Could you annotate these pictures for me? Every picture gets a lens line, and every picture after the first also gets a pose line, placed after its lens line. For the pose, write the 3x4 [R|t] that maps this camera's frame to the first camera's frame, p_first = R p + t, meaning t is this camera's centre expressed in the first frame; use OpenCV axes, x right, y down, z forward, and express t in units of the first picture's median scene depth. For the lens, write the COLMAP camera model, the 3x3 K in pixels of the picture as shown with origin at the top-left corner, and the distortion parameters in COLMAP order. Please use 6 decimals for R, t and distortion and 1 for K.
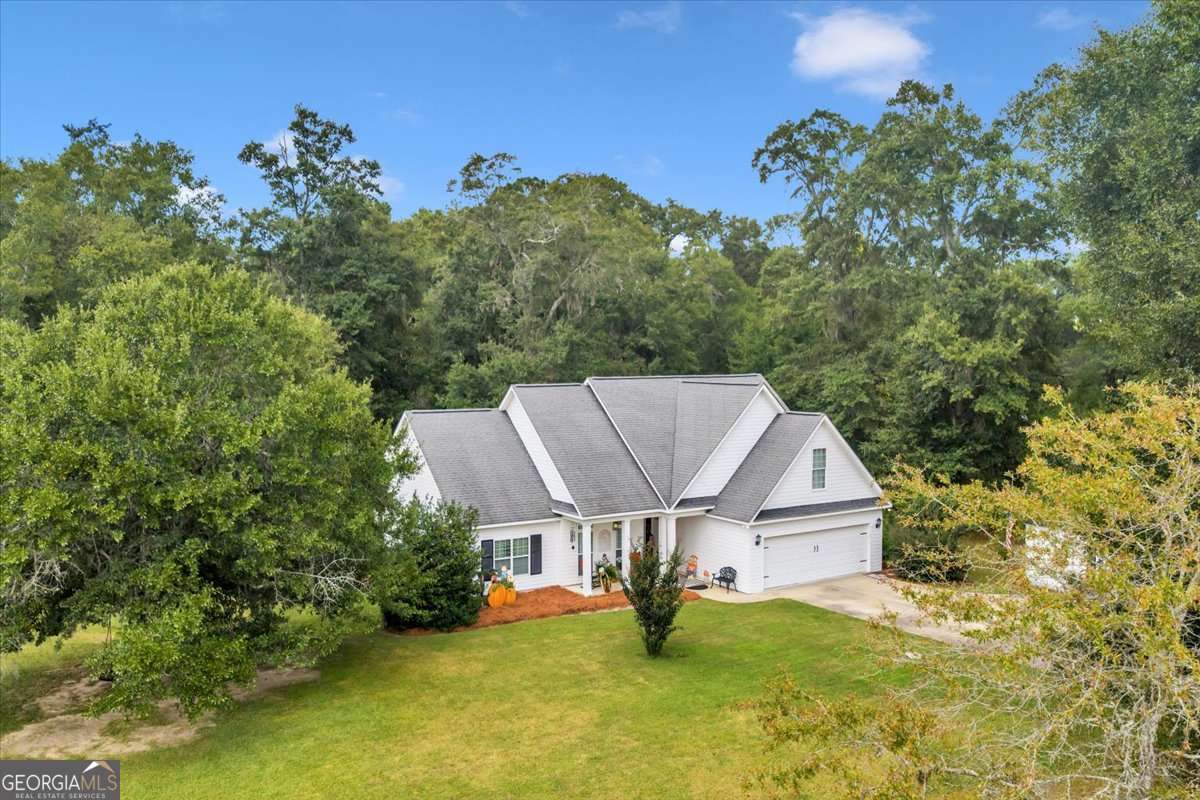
lens RADIAL K [[993.3, 0, 605.1], [0, 993.3, 400.3], [0, 0, 1]] dist [0.018238, -0.018972]
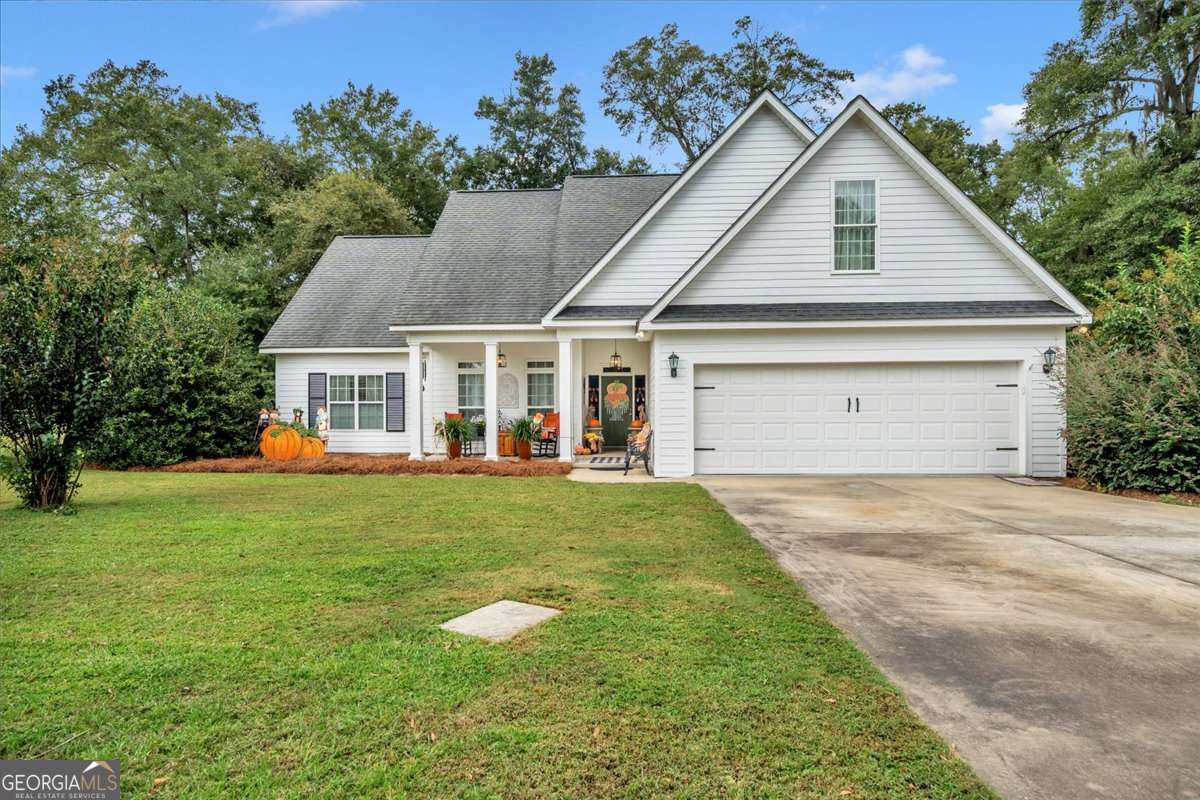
lens RADIAL K [[697.7, 0, 590.0], [0, 697.7, 398.8], [0, 0, 1]] dist [0.001412, 0.000780]
pose [[0.806659, -0.003187, -0.591008, 0.305032], [-0.026429, 0.998791, -0.041458, 0.163482], [0.590425, 0.049063, 0.805600, 0.674698]]
